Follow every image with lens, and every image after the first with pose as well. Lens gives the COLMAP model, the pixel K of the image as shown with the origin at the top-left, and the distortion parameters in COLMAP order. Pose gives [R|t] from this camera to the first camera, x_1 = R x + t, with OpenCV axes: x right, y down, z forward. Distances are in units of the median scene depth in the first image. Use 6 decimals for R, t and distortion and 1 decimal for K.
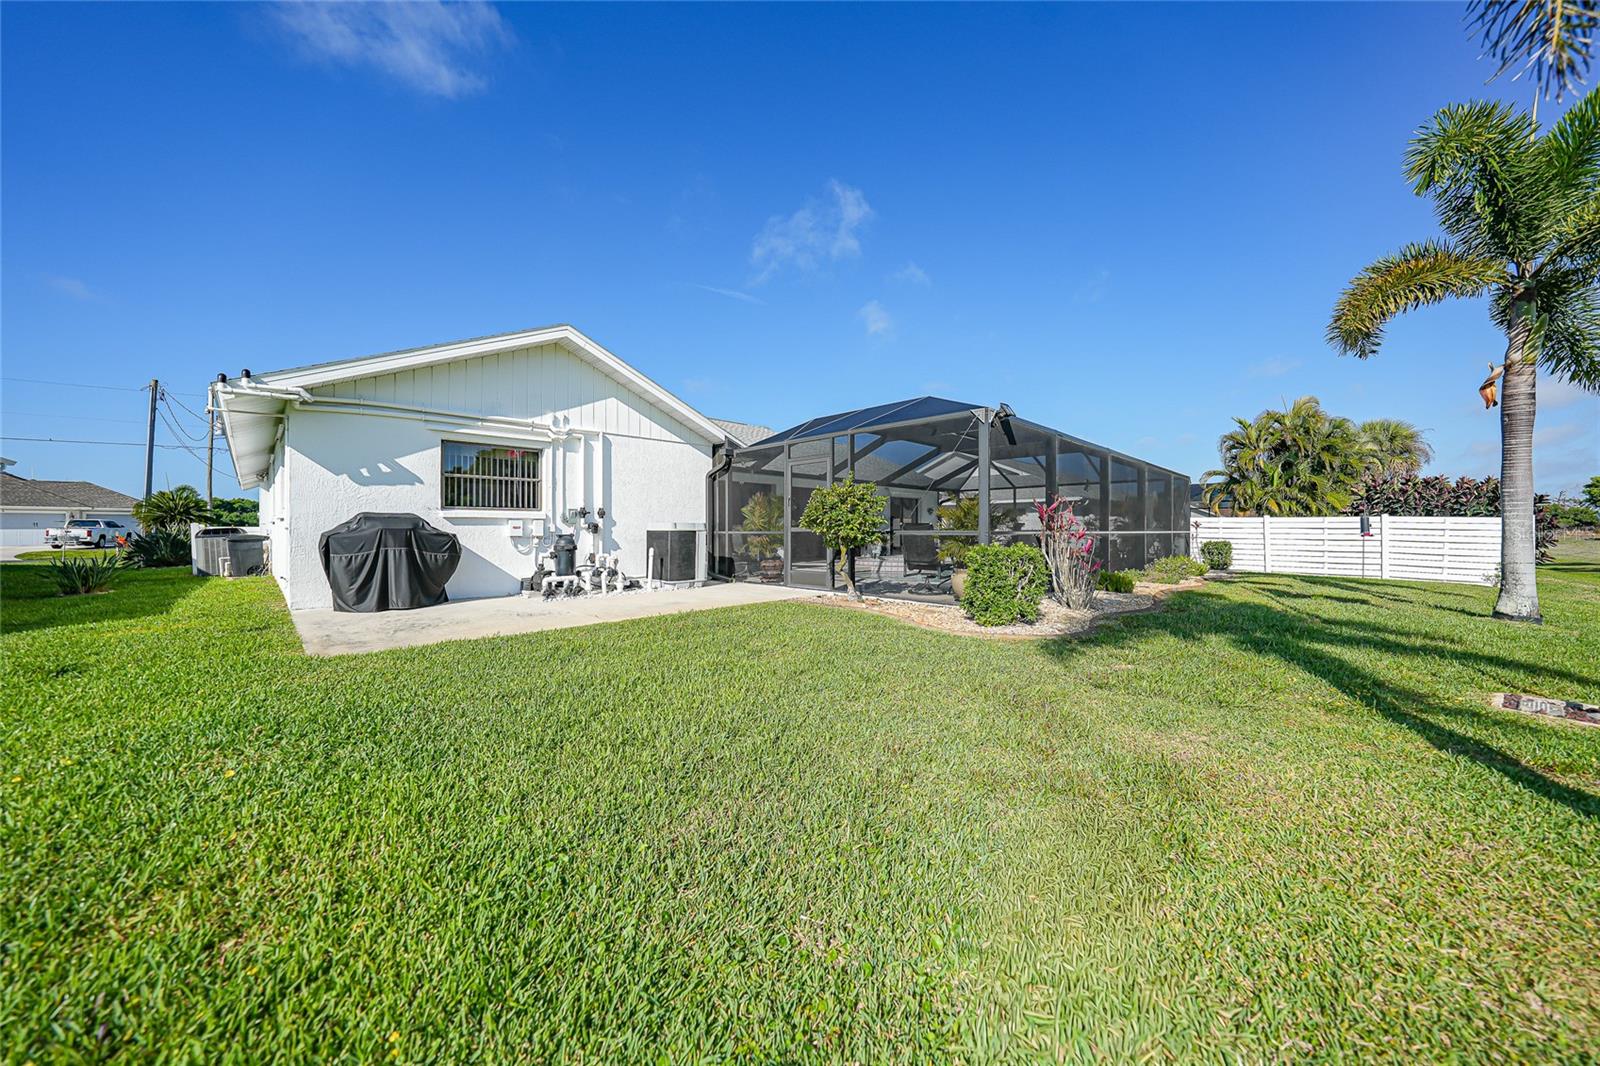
lens RADIAL K [[559.1, 0, 801.9], [0, 559.1, 530.3], [0, 0, 1]] dist [-0.029873, 0.006827]
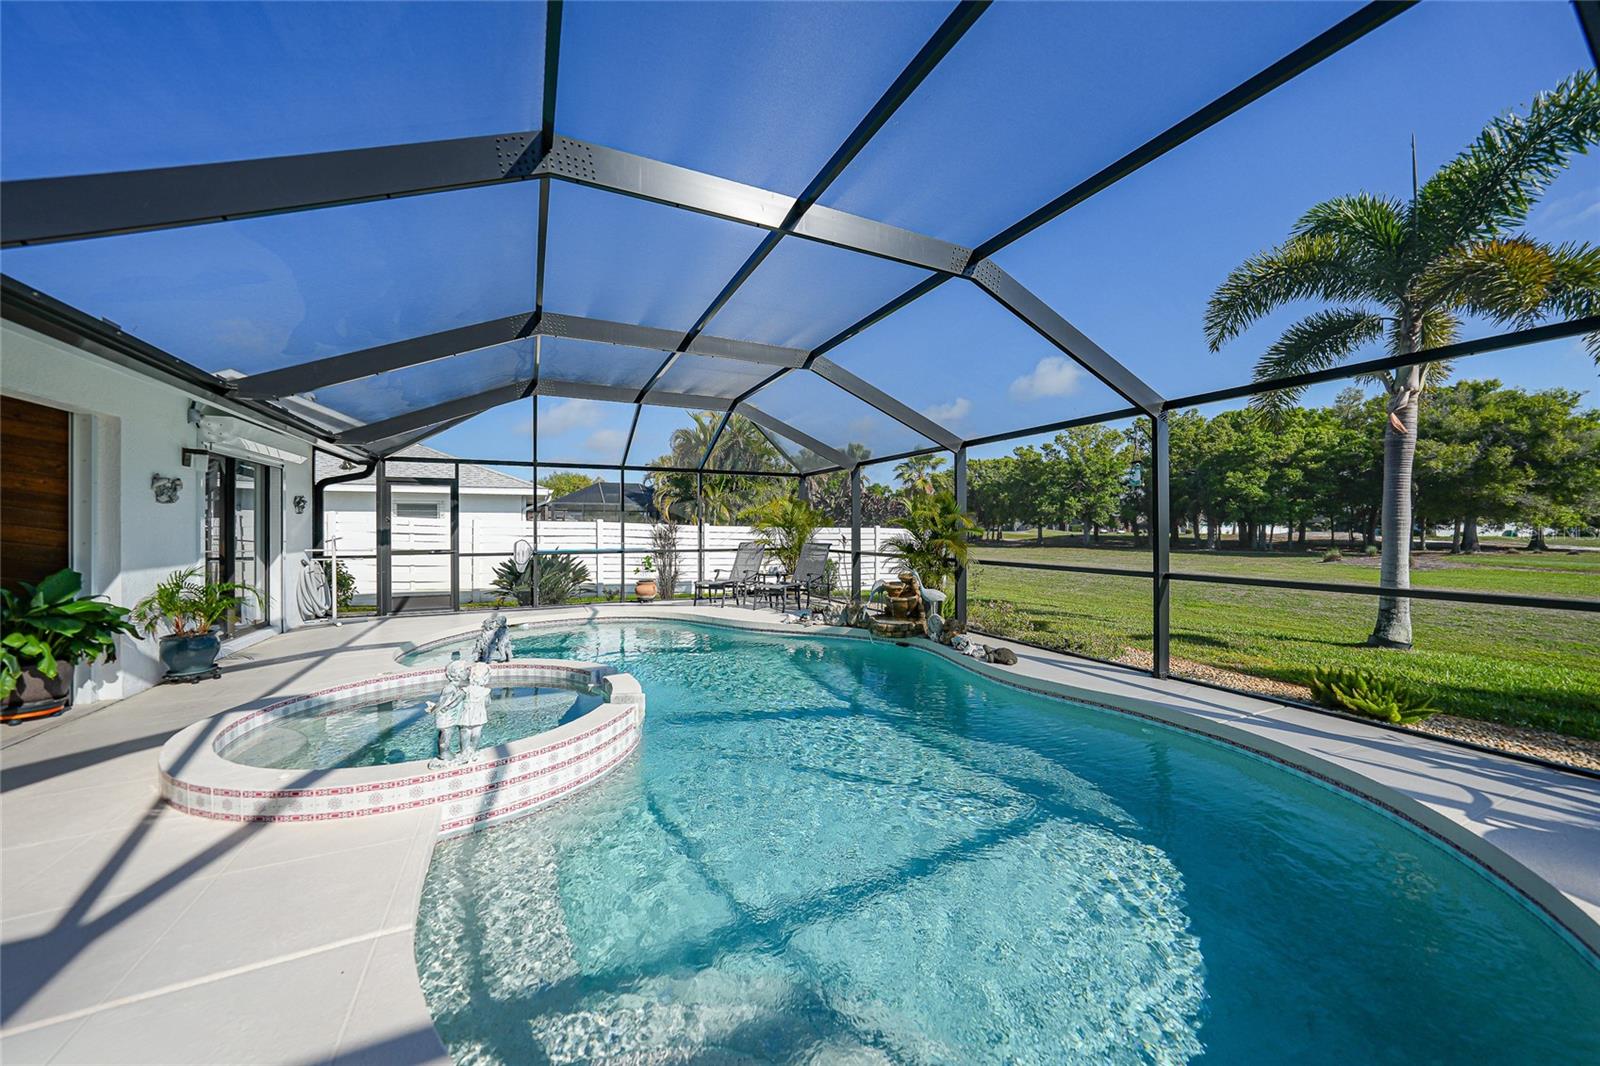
lens RADIAL K [[565.5, 0, 801.7], [0, 565.5, 528.1], [0, 0, 1]] dist [-0.029895, 0.006993]
pose [[0.331406, -0.000672, 0.943488, -0.018257], [-0.001142, 0.999999, 0.001114, -0.045715], [-0.943488, -0.001446, 0.331404, 1.354712]]
